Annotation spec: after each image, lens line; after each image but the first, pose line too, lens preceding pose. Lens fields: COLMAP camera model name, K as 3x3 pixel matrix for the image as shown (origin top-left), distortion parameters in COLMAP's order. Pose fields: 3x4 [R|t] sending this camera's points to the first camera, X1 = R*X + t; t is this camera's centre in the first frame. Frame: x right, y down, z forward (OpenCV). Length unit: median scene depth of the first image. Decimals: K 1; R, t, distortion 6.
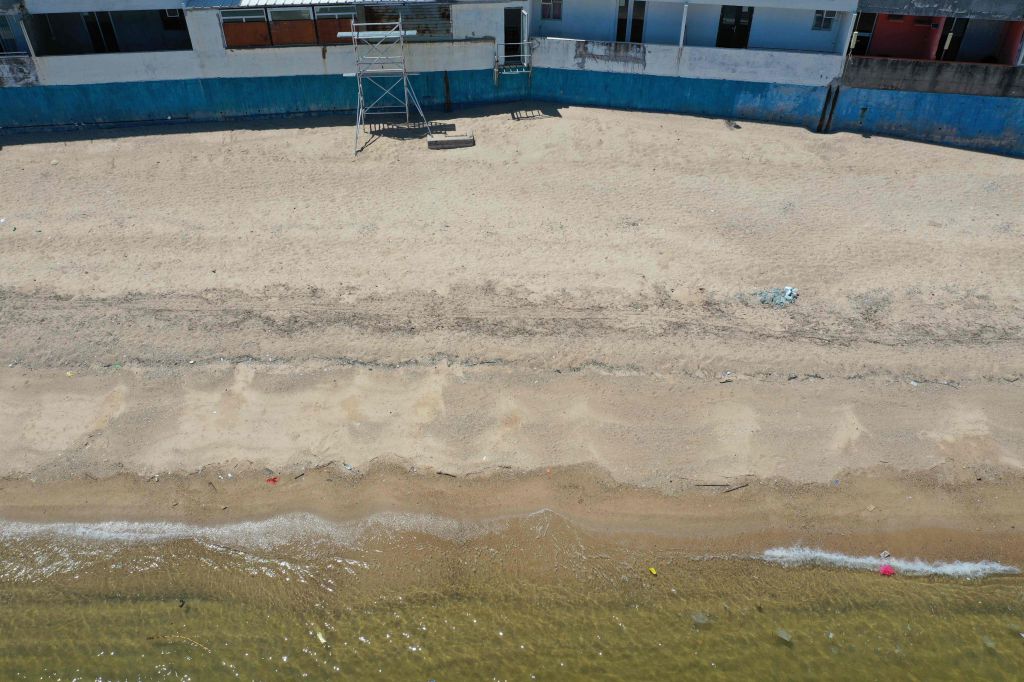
lens RADIAL K [[803.3, 0, 508.6], [0, 803.3, 341.9], [0, 0, 1]] dist [-0.009907, -0.006779]
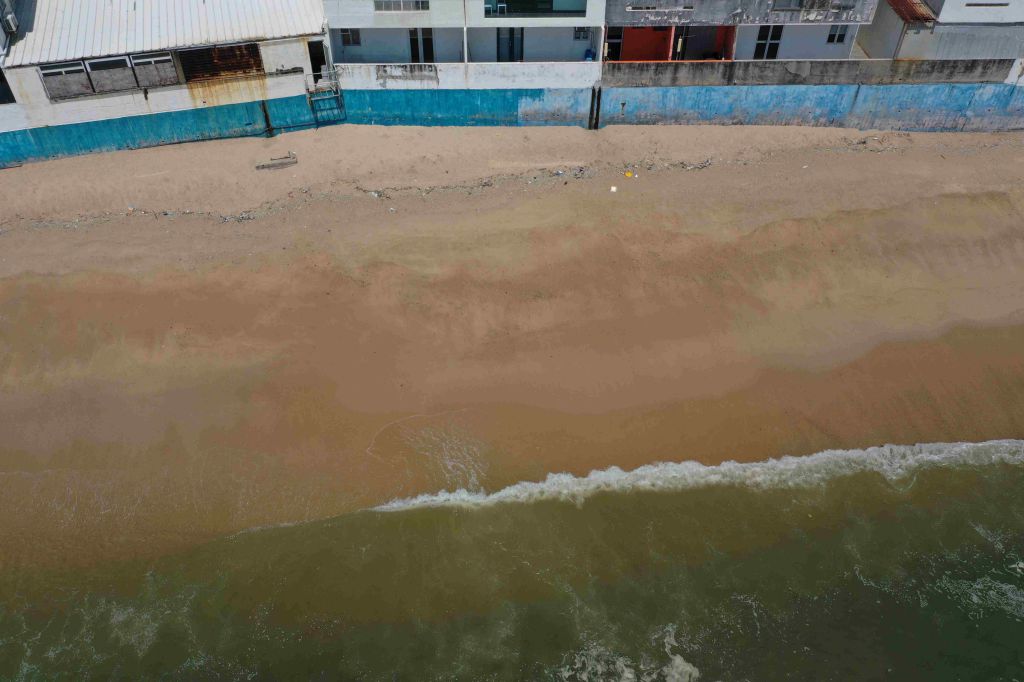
lens RADIAL K [[807.5, 0, 512.0], [0, 807.5, 341.0], [0, 0, 1]] dist [0.001065, -0.000912]
pose [[0.978230, -0.134082, 0.158392, 0.039292], [0.123560, 0.989532, 0.074557, -0.048262], [-0.166730, -0.053363, 0.984557, -0.188078]]
